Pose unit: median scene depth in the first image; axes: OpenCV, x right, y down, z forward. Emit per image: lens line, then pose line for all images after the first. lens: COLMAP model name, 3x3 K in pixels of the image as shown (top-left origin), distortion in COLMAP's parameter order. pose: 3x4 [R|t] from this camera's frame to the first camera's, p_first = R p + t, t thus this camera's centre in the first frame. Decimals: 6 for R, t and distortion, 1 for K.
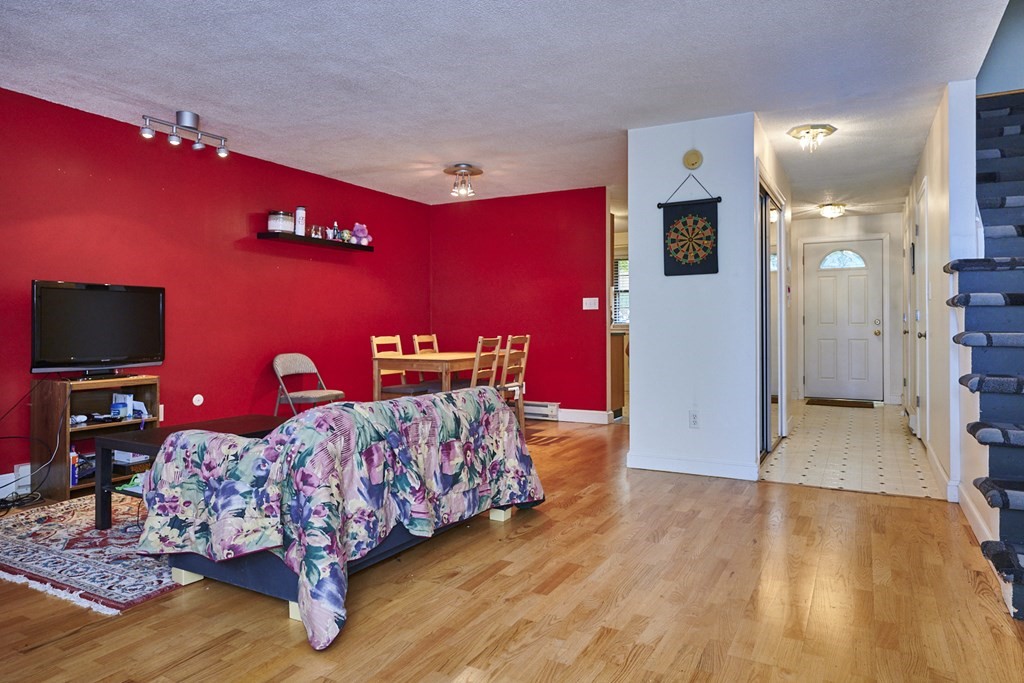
lens RADIAL K [[628.4, 0, 522.5], [0, 628.4, 321.4], [0, 0, 1]] dist [0.000568, 0.001767]
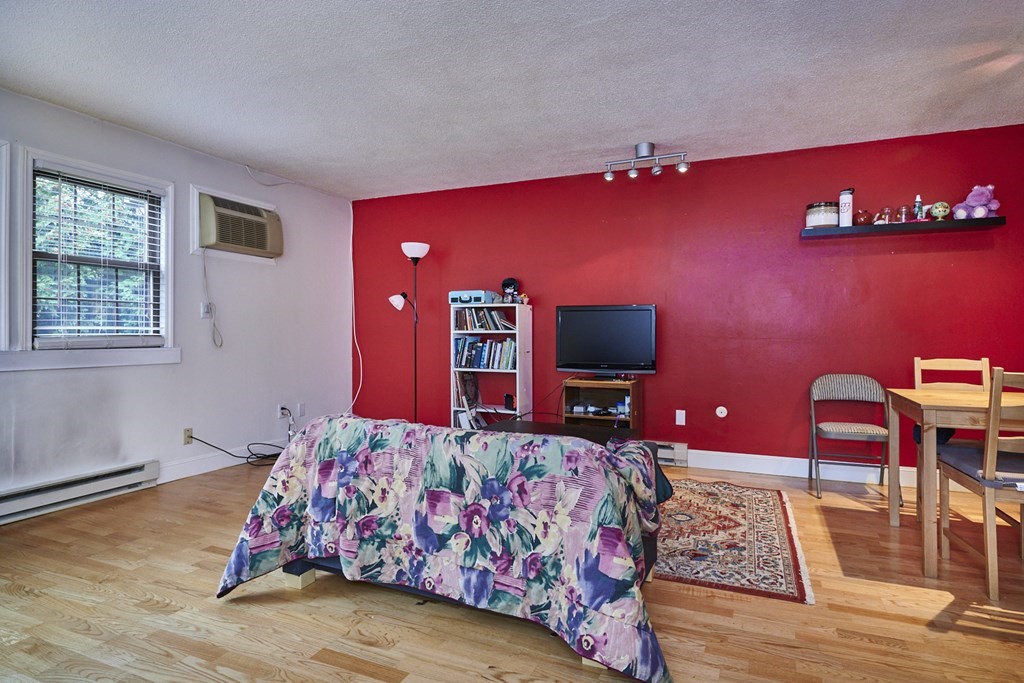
lens RADIAL K [[546.5, 0, 527.1], [0, 546.5, 333.6], [0, 0, 1]] dist [0.000048, -0.000526]
pose [[0.102834, 0.002048, -0.994696, 0.505463], [0.003057, 0.999993, 0.002375, -0.007437], [0.994694, -0.003285, 0.102827, 0.906135]]
